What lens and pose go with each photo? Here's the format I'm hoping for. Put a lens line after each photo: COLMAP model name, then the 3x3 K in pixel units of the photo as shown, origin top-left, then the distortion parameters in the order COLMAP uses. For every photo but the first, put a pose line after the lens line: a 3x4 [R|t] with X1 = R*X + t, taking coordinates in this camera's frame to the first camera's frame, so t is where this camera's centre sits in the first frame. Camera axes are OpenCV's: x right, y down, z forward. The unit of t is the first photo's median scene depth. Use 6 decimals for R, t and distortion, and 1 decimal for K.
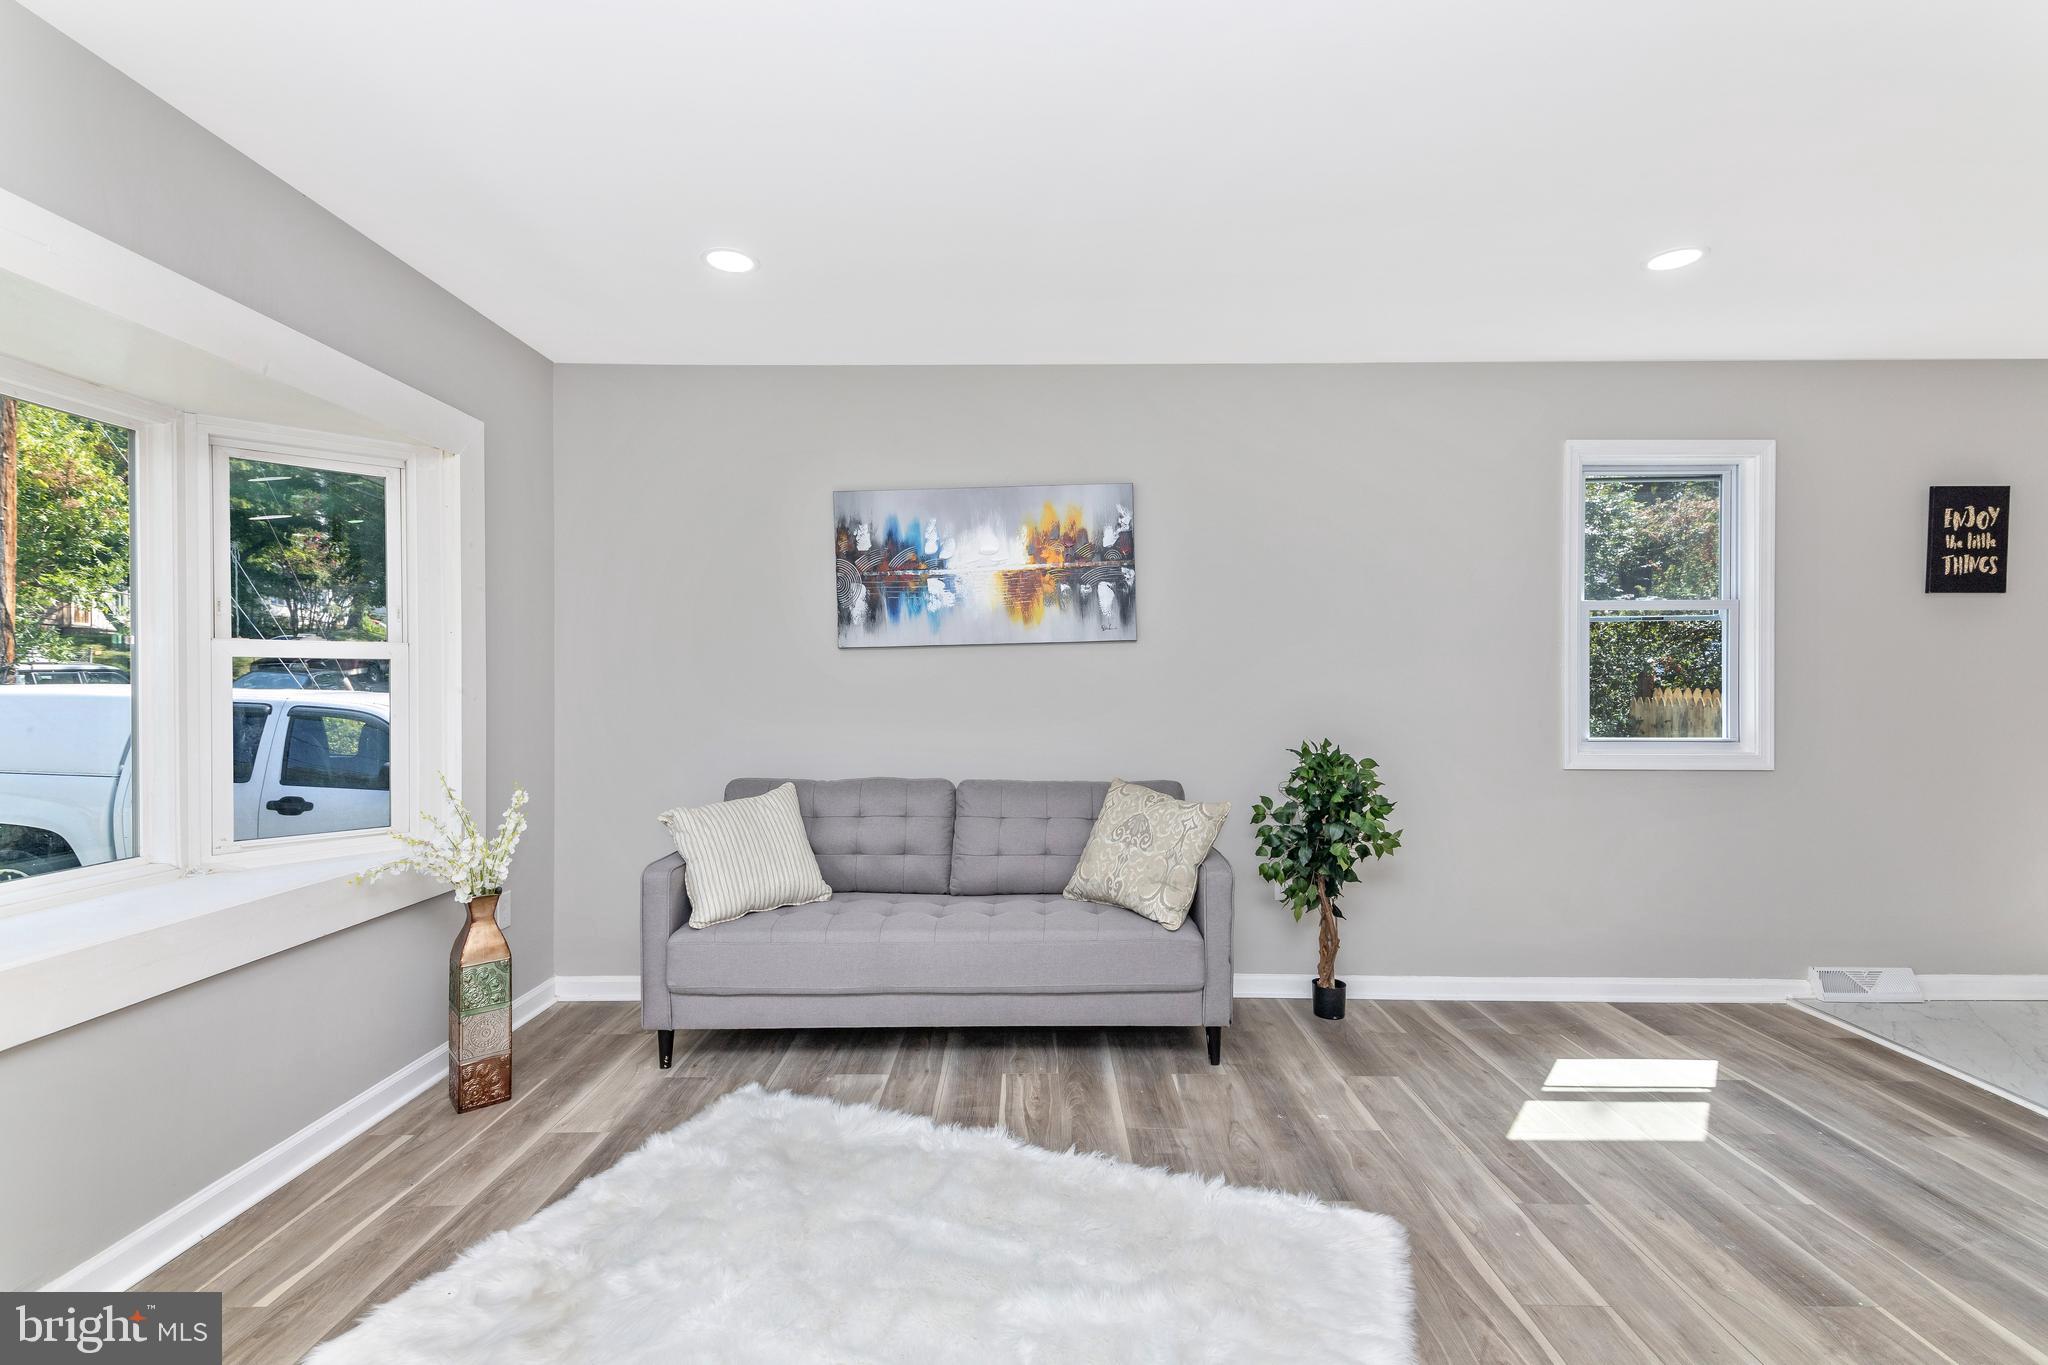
lens RADIAL K [[913.8, 0, 1036.1], [0, 913.8, 688.2], [0, 0, 1]] dist [0.055330, -0.022954]
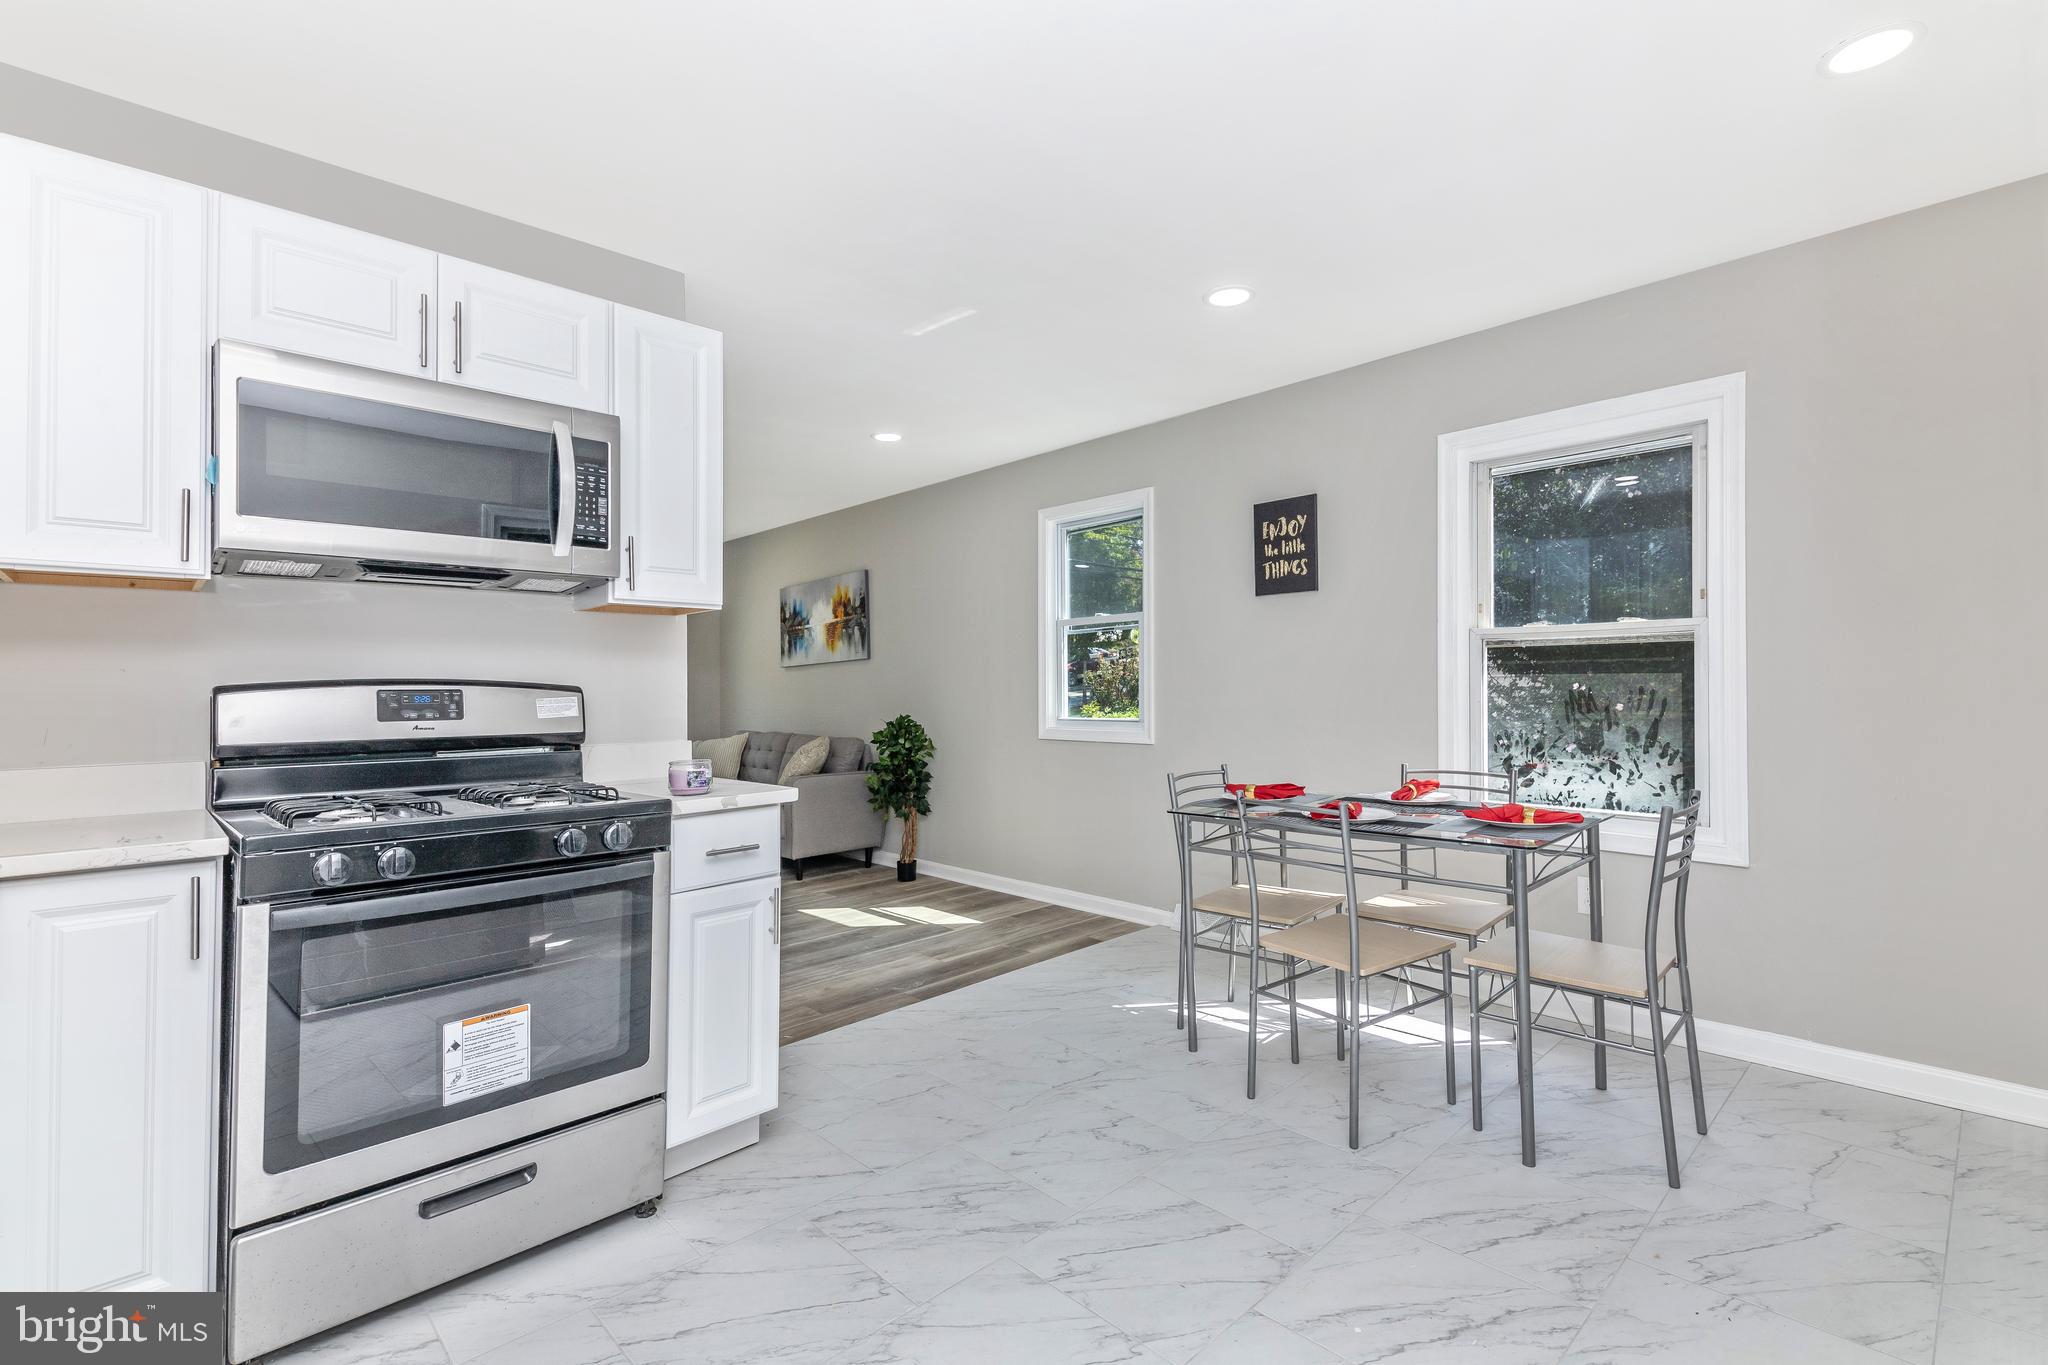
lens RADIAL K [[928.0, 0, 1024.4], [0, 928.0, 670.4], [0, 0, 1]] dist [0.022520, -0.000278]
pose [[0.674406, -0.022065, -0.738031, 1.646322], [0.012657, 0.999752, -0.018324, 0.007568], [0.738252, 0.003016, 0.674518, 0.019274]]
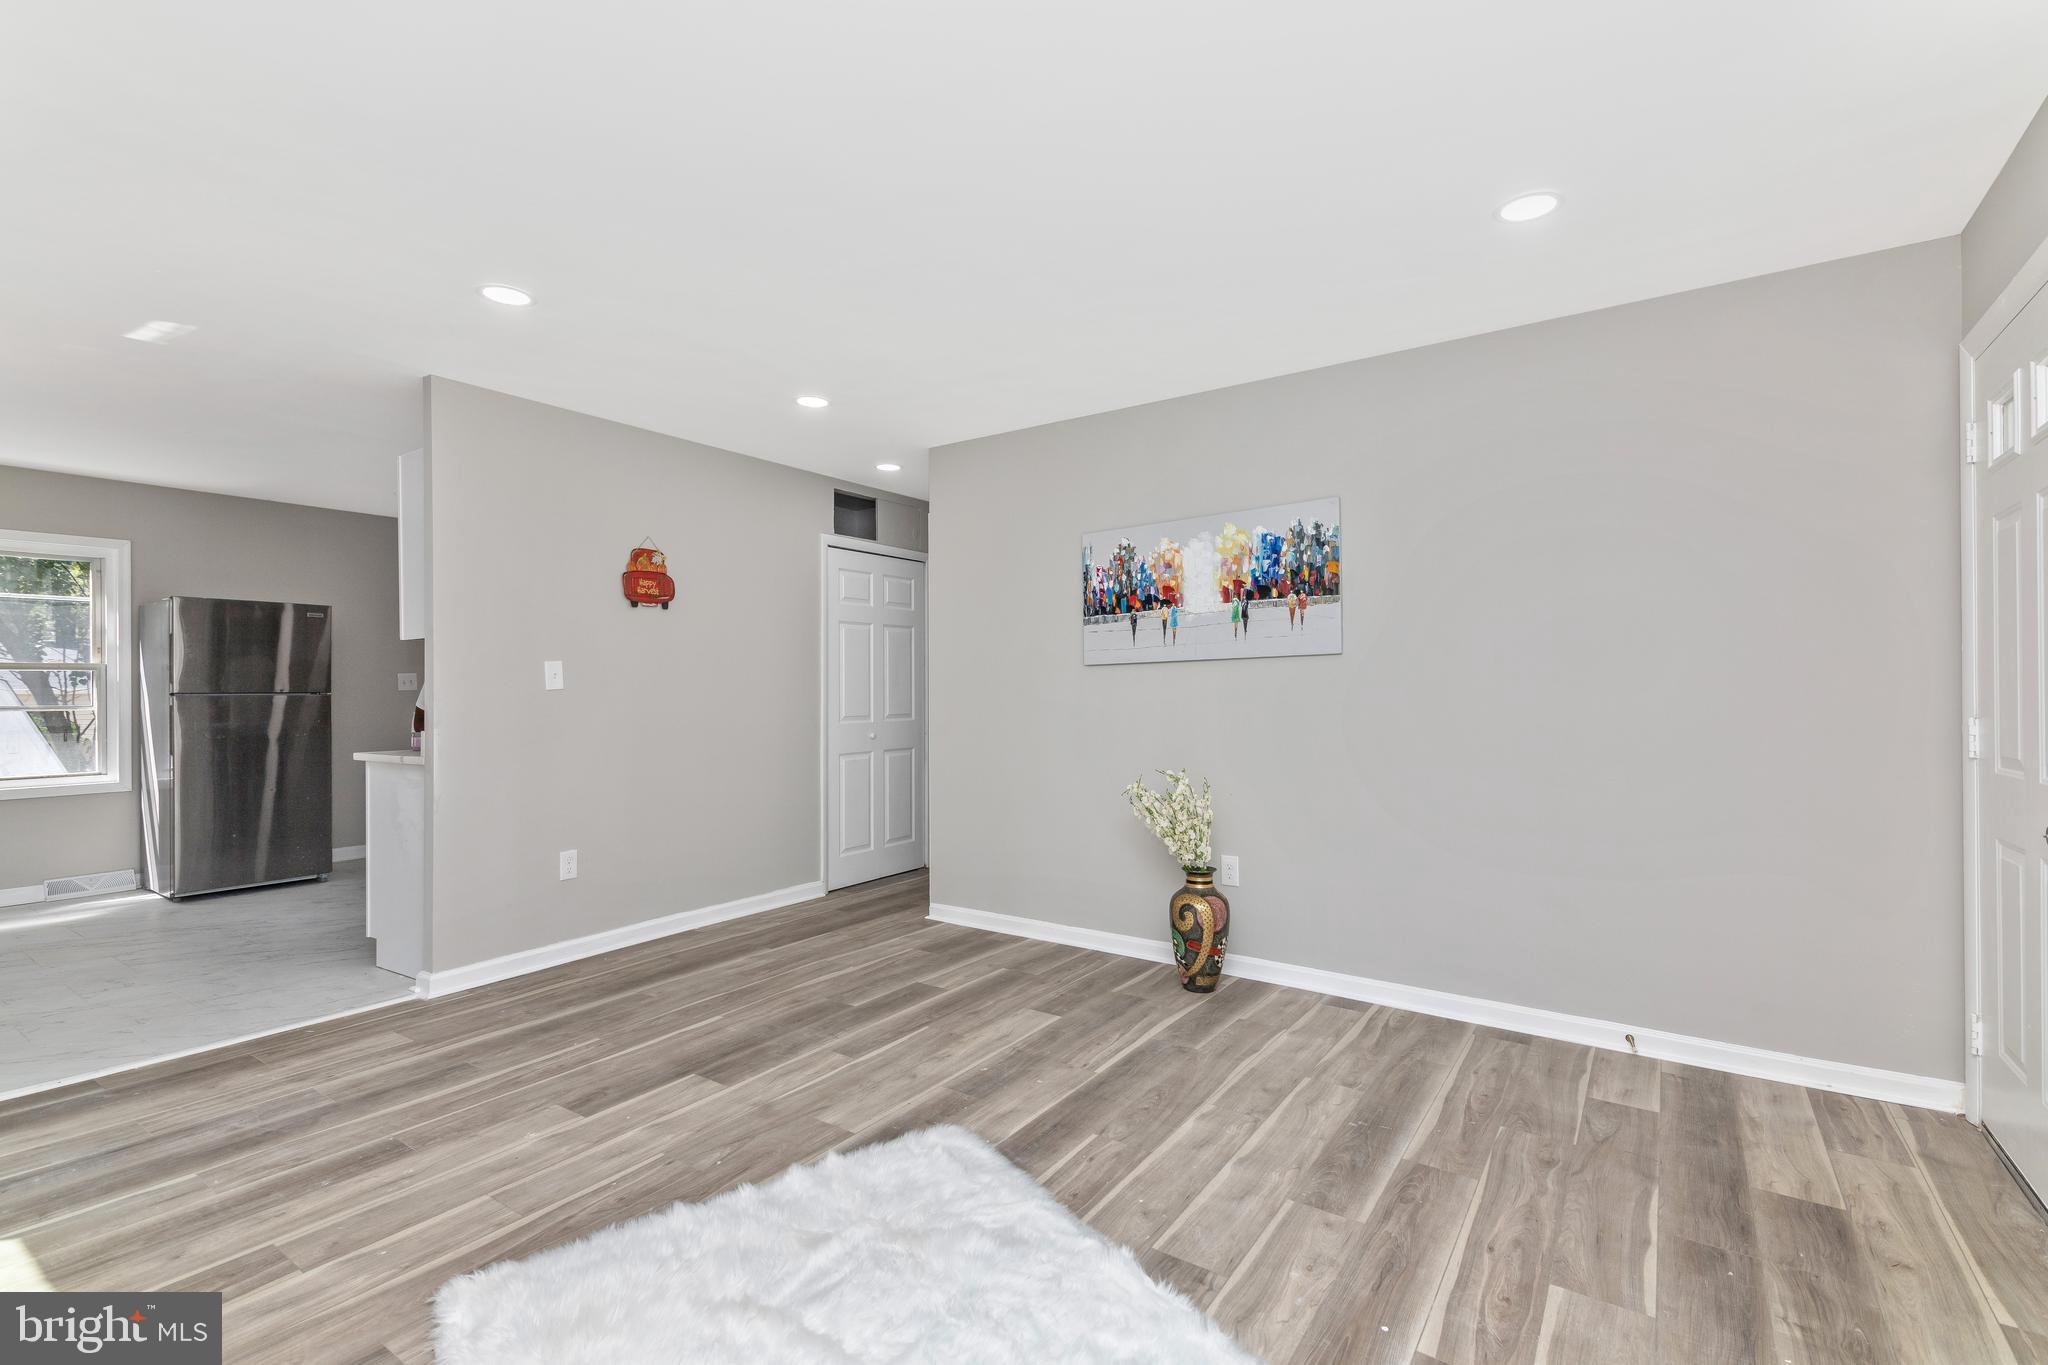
lens RADIAL K [[908.9, 0, 1016.2], [0, 908.9, 684.7], [0, 0, 1]] dist [0.023458, -0.000476]
pose [[-0.812104, 0.006441, 0.583477, -0.339154], [0.006044, 0.999978, -0.002627, 0.003170], [-0.583481, 0.001393, -0.812125, 0.823291]]
